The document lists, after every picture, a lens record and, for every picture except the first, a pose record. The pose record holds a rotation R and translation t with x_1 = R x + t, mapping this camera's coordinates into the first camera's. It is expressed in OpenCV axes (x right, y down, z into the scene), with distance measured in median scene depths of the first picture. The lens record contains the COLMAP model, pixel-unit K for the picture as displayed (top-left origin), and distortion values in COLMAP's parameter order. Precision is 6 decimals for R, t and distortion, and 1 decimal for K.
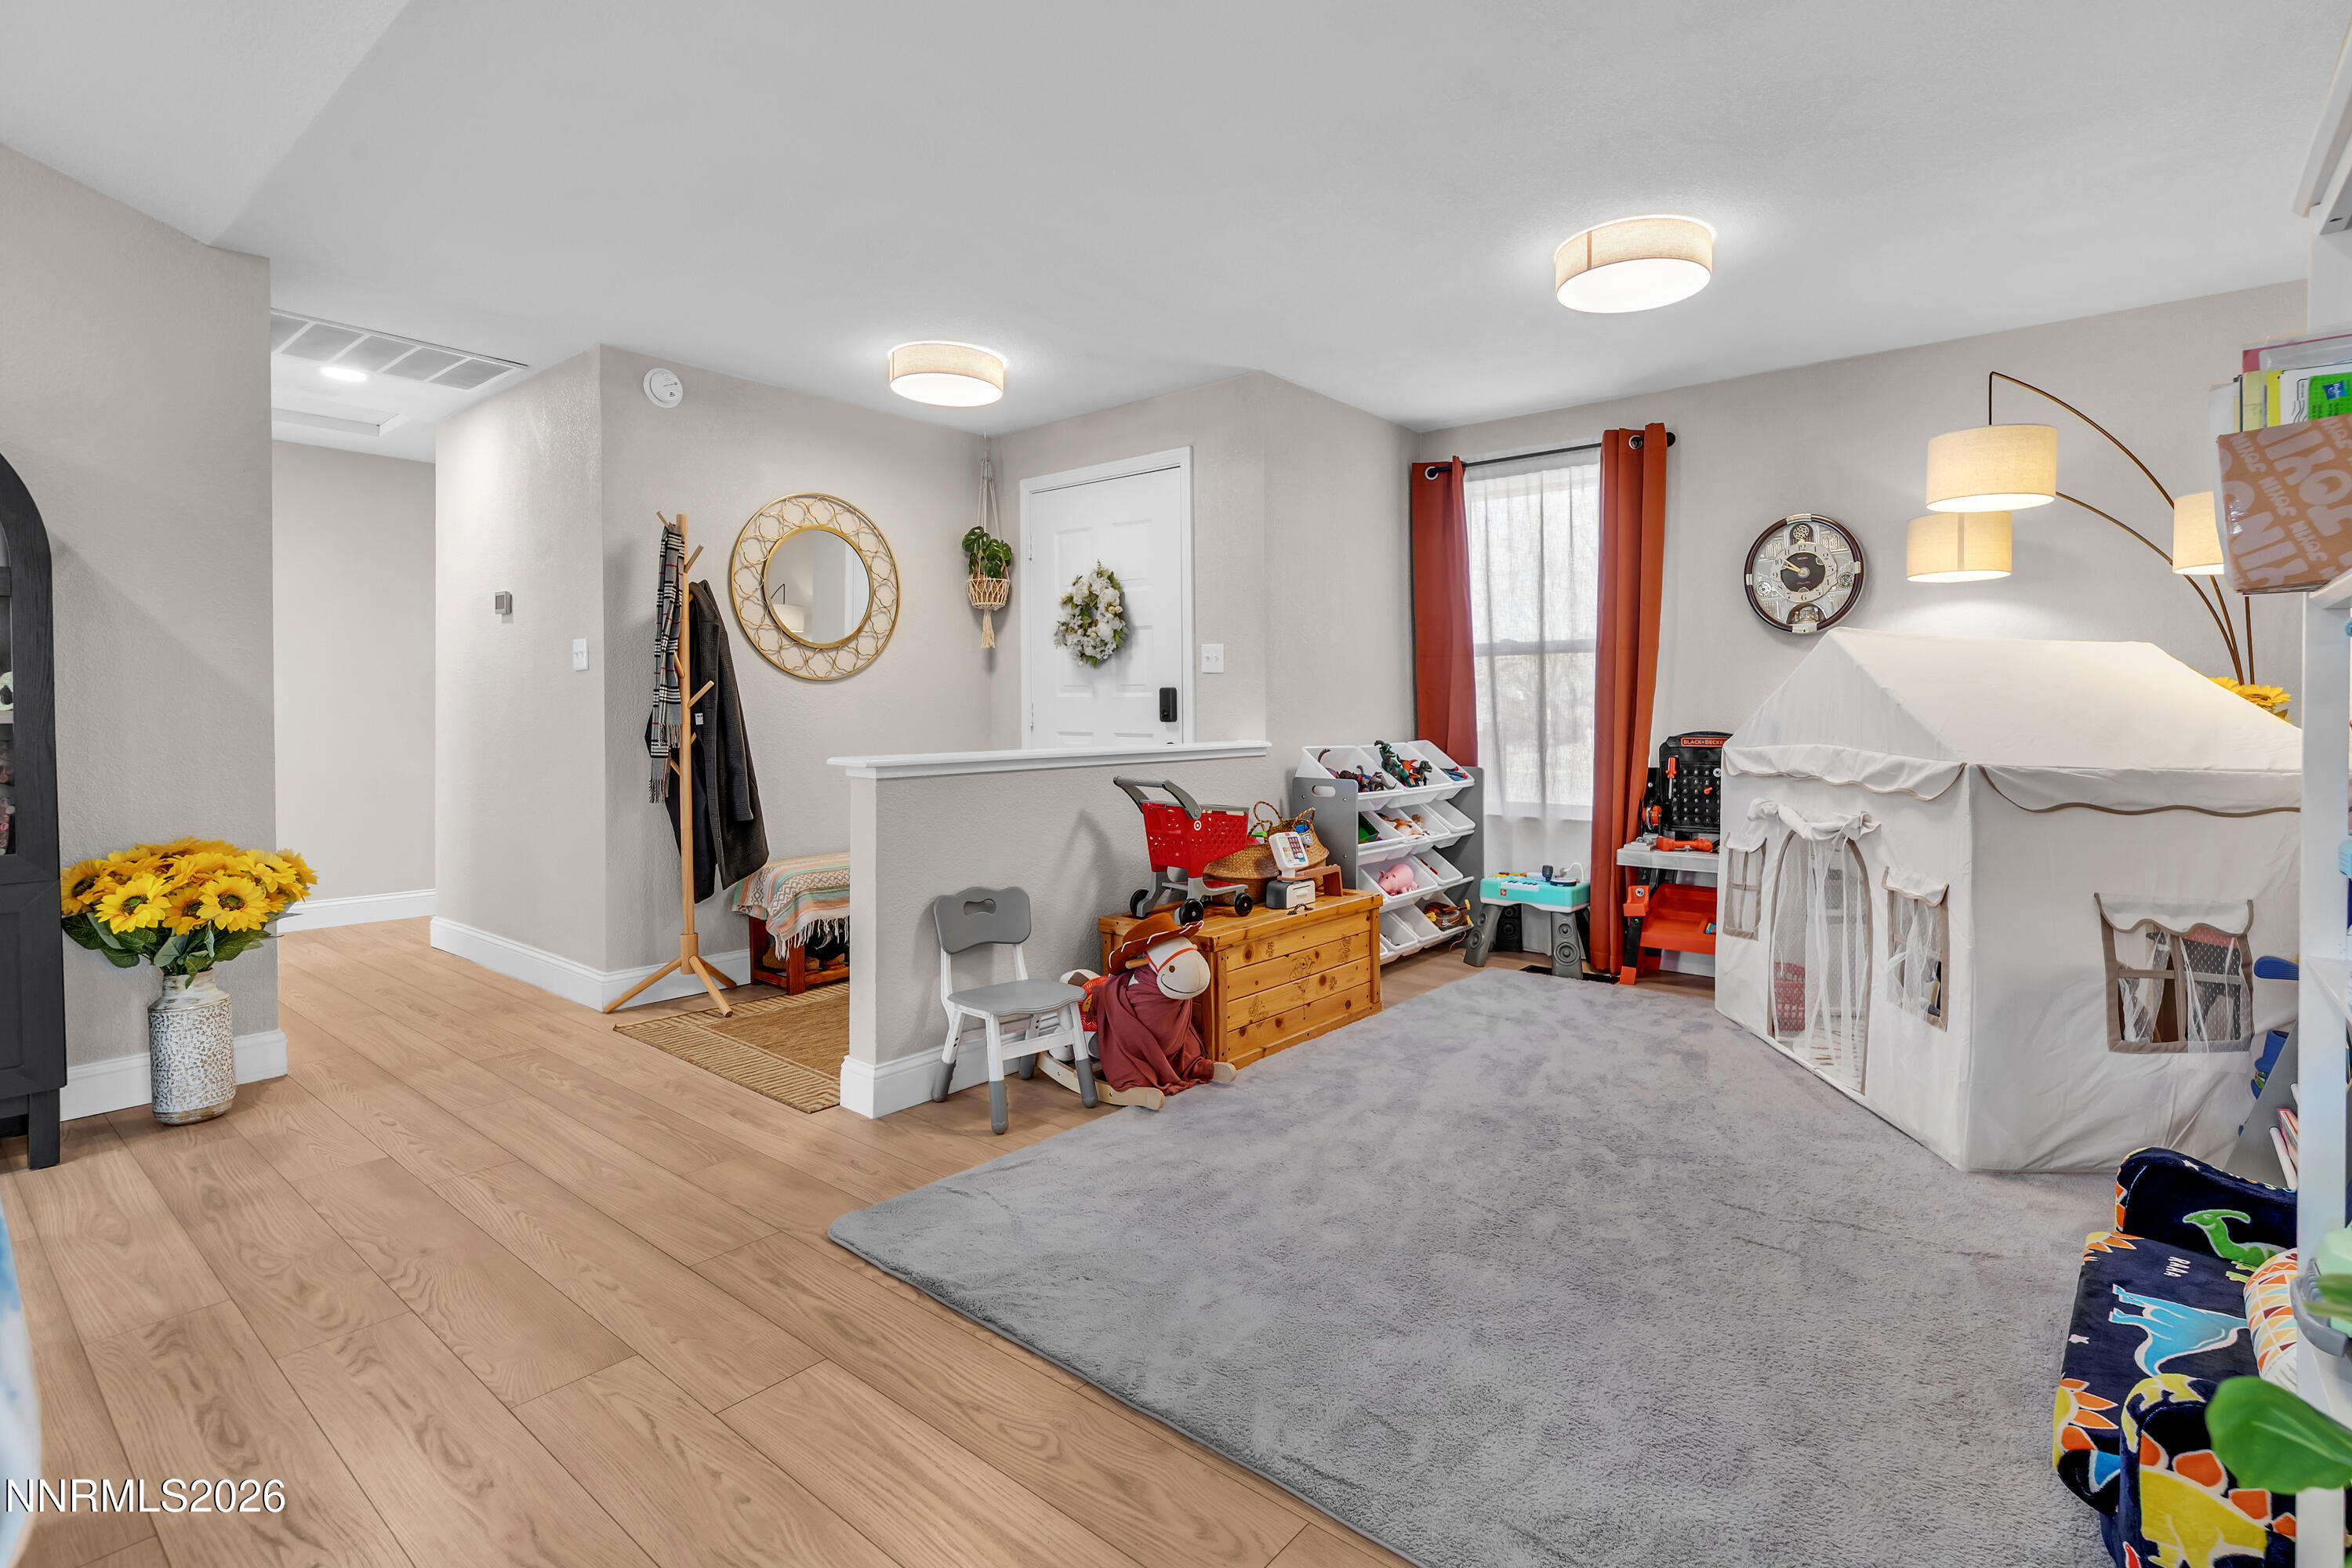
lens RADIAL K [[1105.5, 0, 1184.4], [0, 1105.5, 727.5], [0, 0, 1]] dist [0.009285, 0.000183]
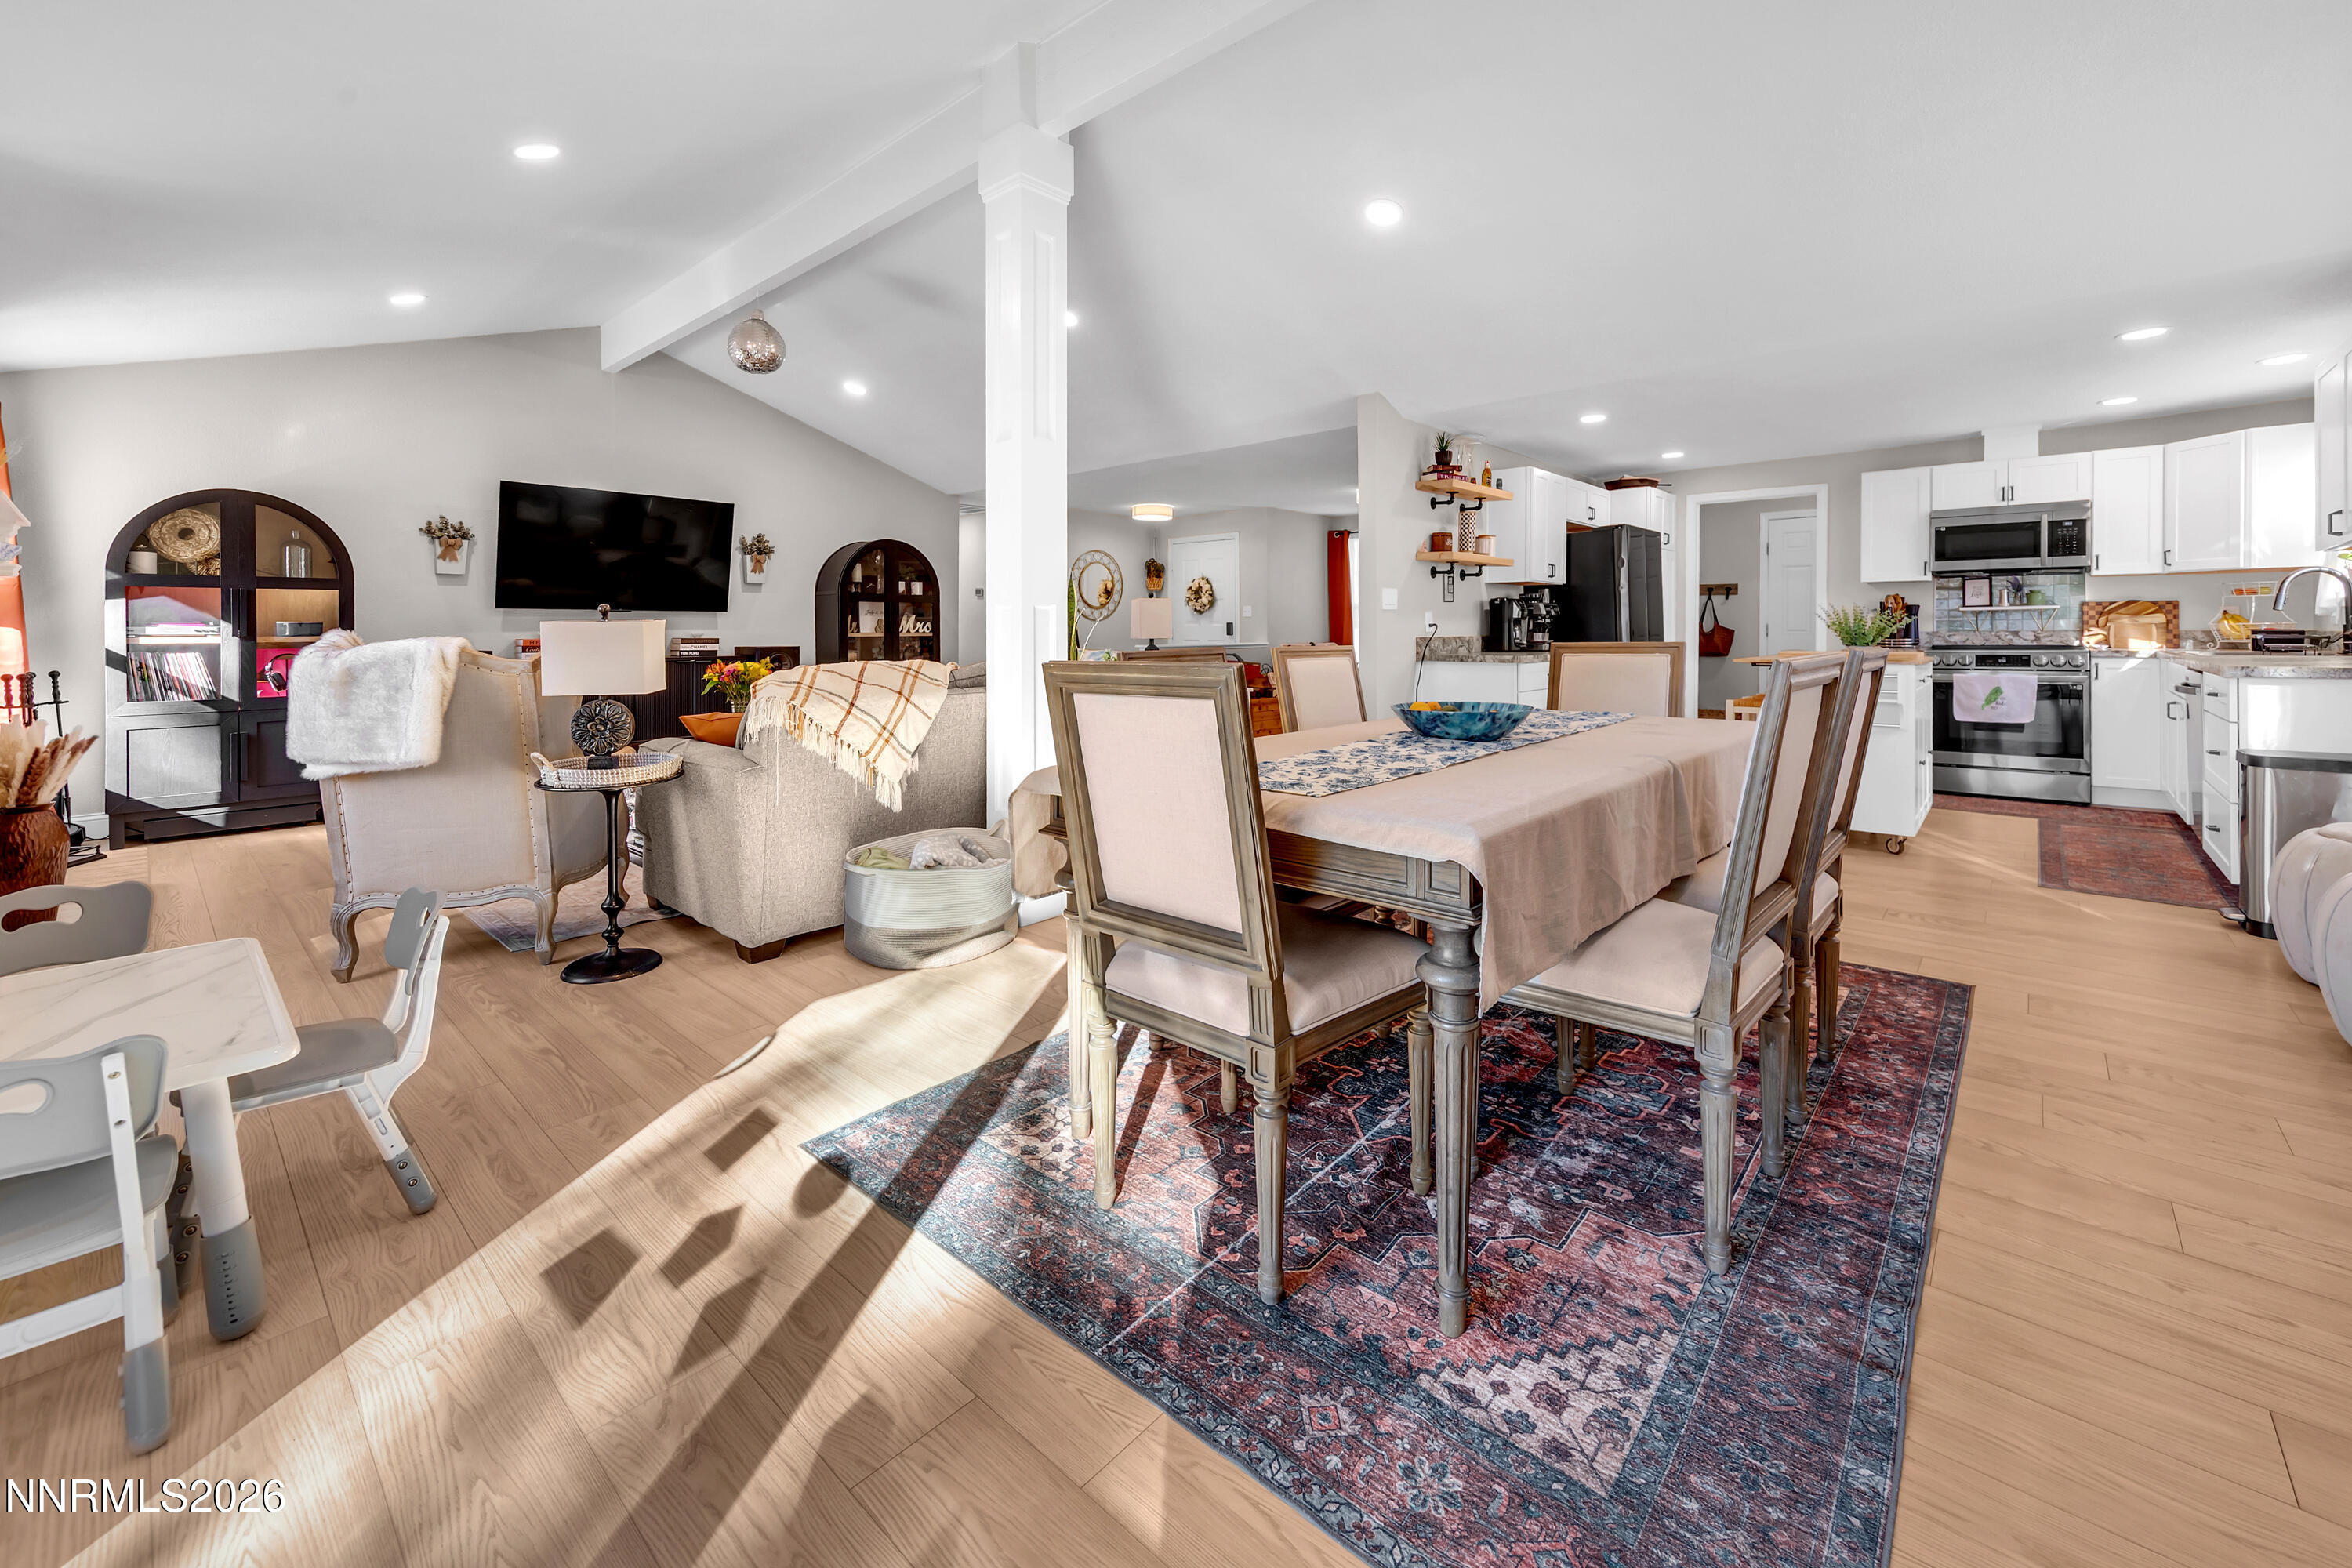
lens RADIAL K [[925.3, 0, 1175.4], [0, 925.3, 651.6], [0, 0, 1]] dist [0.001066, -0.000556]
pose [[0.998582, -0.003560, -0.053124, -0.026438], [0.003932, 0.999968, 0.006908, 0.016442], [0.053098, -0.007107, 0.998564, -1.179838]]
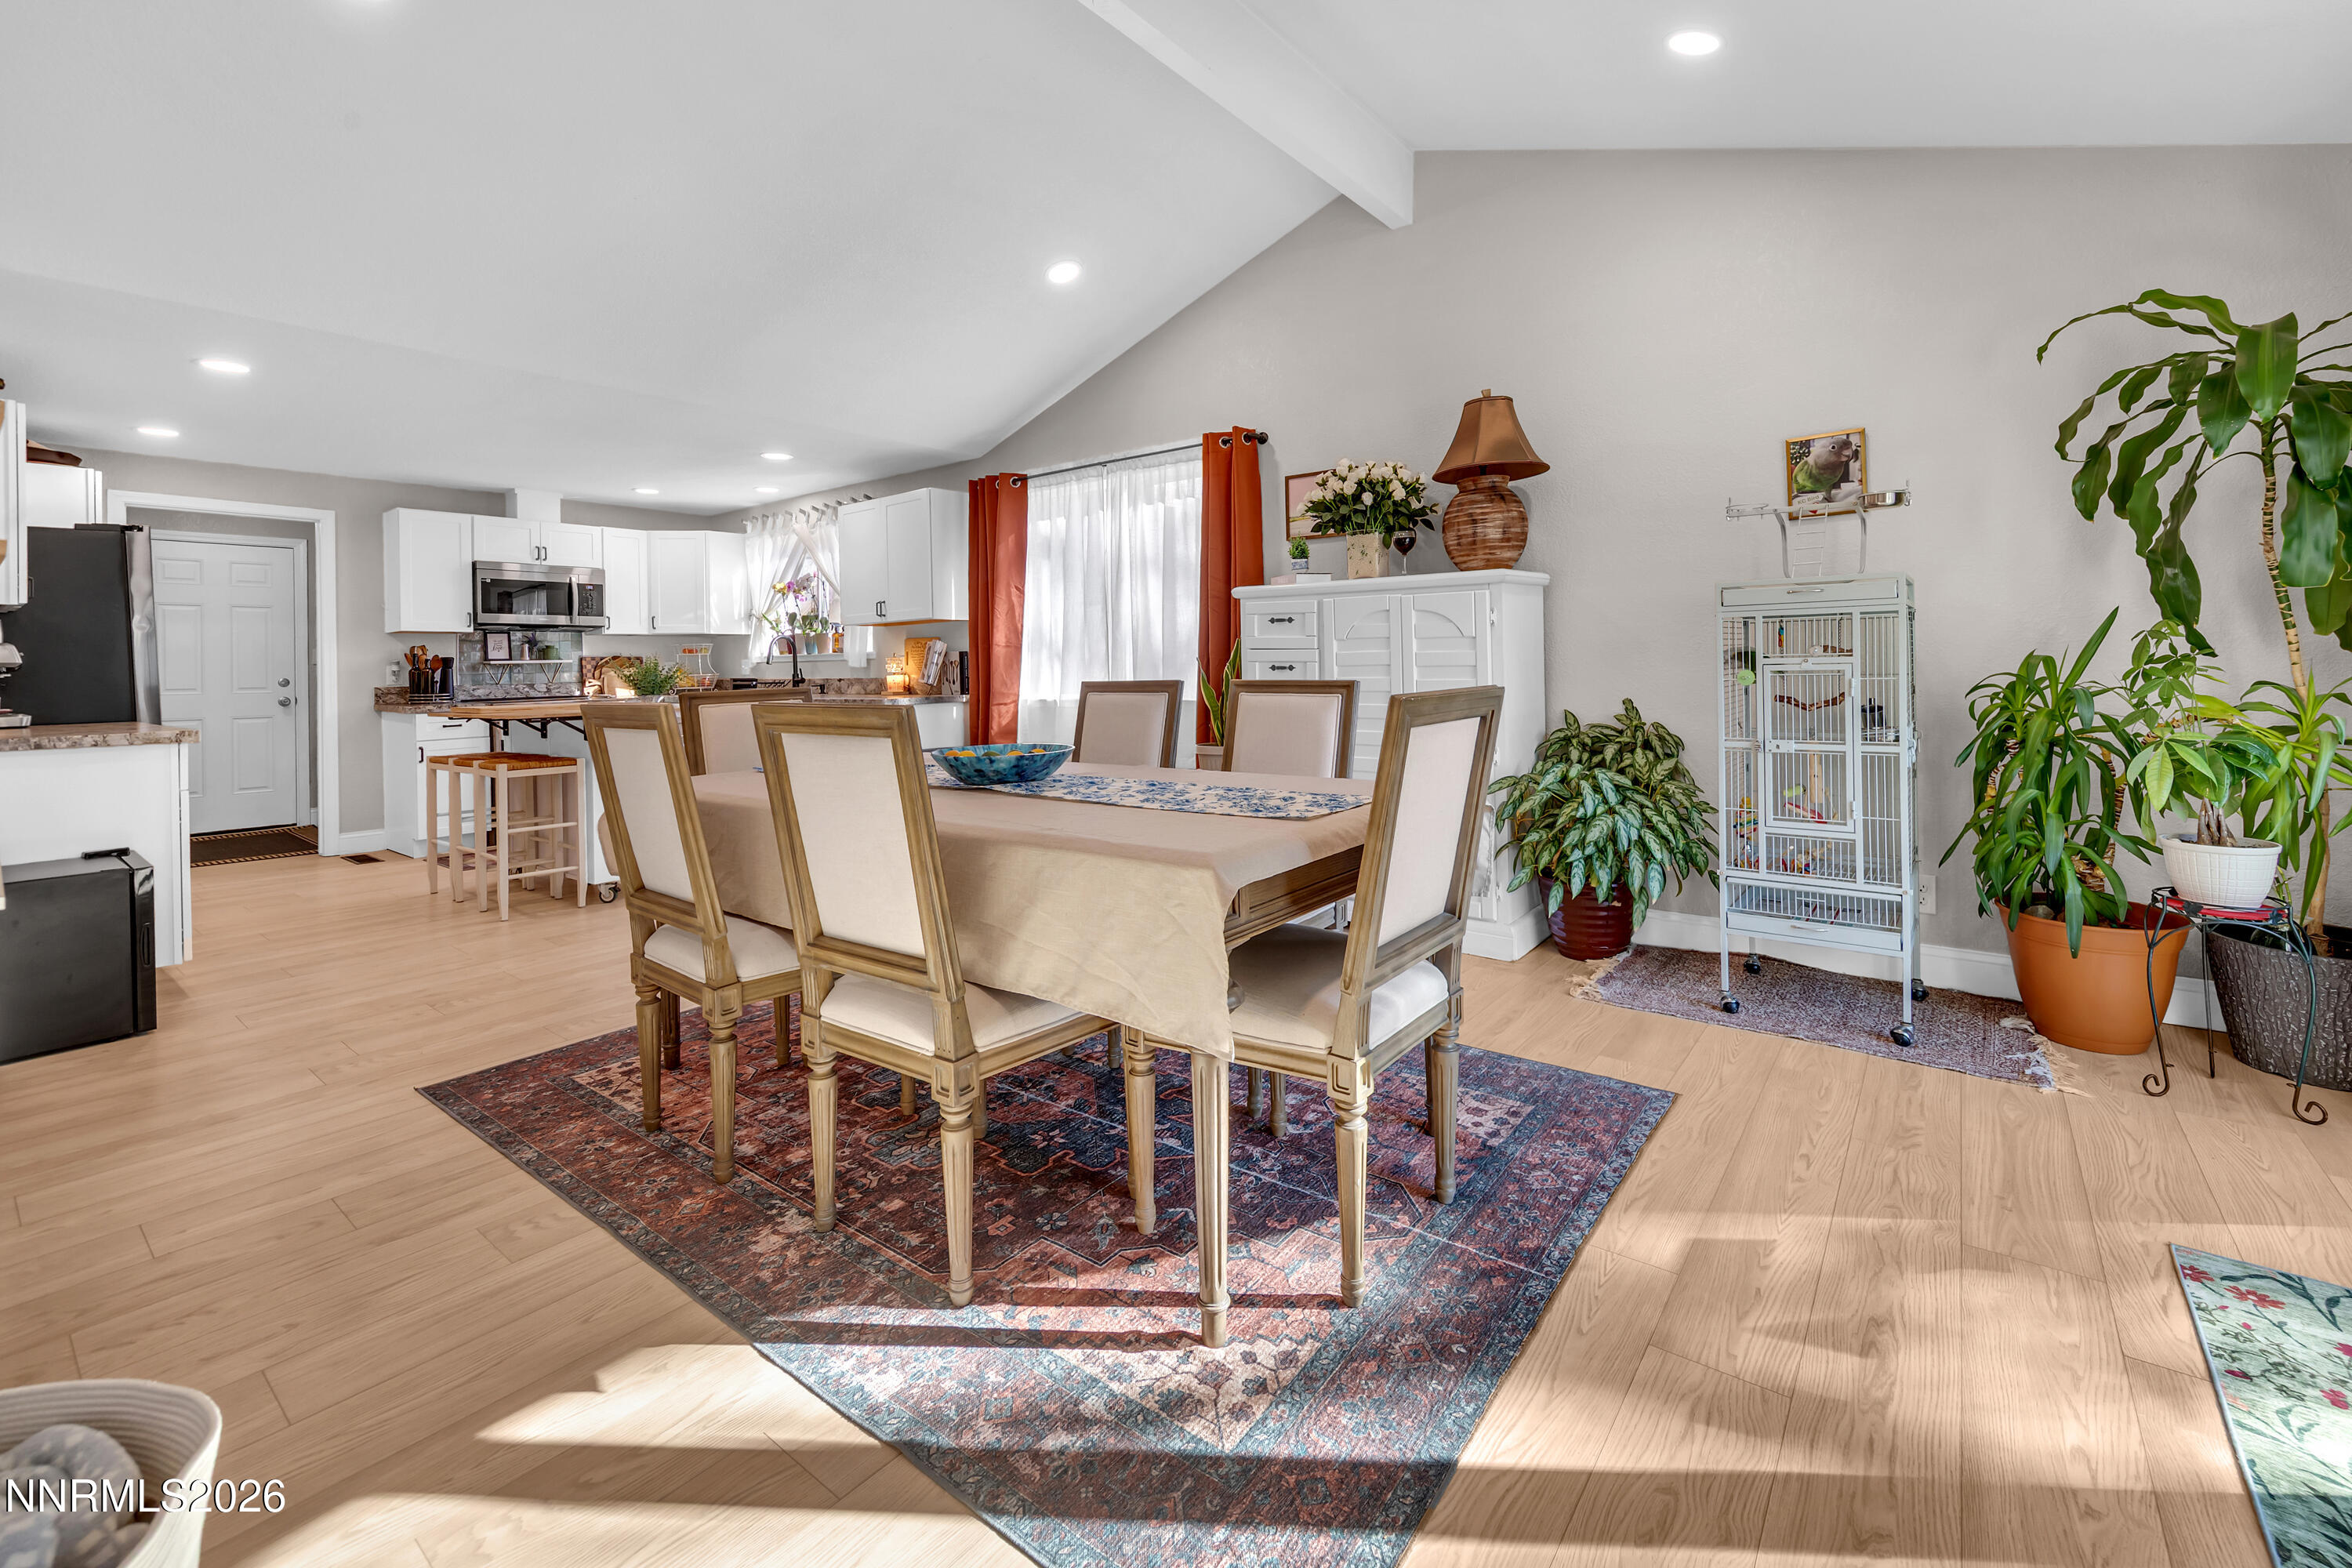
lens RADIAL K [[1005.0, 0, 1183.6], [0, 1005.0, 669.6], [0, 0, 1]] dist [0.014284, -0.000167]
pose [[-0.021473, -0.003089, 0.999765, -0.448128], [0.034832, 0.999386, 0.003836, 0.008281], [-0.999162, 0.034906, -0.021352, -0.741352]]
